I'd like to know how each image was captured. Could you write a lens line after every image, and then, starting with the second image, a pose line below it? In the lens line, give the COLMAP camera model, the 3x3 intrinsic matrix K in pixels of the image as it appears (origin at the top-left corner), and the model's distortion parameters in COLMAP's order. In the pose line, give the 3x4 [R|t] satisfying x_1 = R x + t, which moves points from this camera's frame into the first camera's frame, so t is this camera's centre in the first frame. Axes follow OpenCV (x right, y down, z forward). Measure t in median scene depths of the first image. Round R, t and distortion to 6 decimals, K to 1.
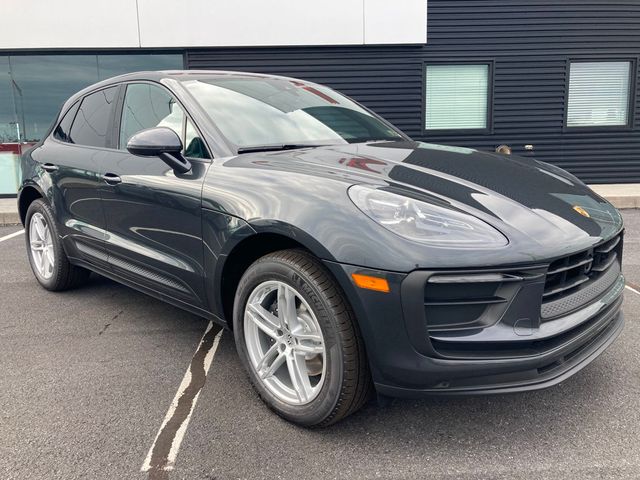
lens RADIAL K [[521.6, 0, 322.2], [0, 521.6, 233.1], [0, 0, 1]] dist [0.027177, -0.017390]
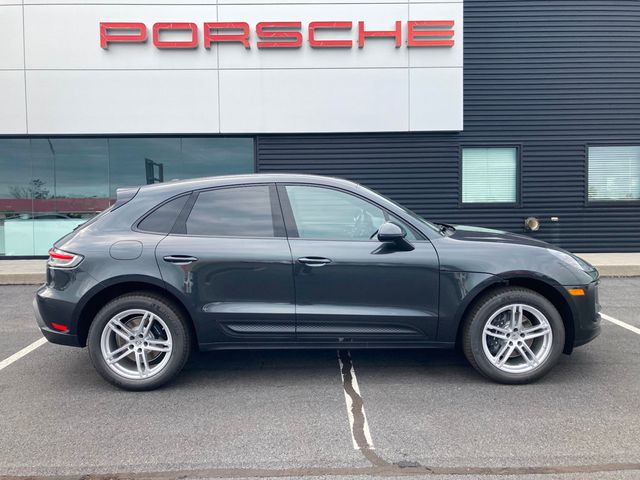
lens RADIAL K [[521.6, 0, 314.5], [0, 521.6, 229.6], [0, 0, 1]] dist [0.027177, -0.017390]
pose [[0.999557, 0.011320, -0.027529, -0.096537], [-0.014474, 0.992998, -0.117243, -0.002047], [0.026009, 0.117590, 0.992722, -0.138531]]
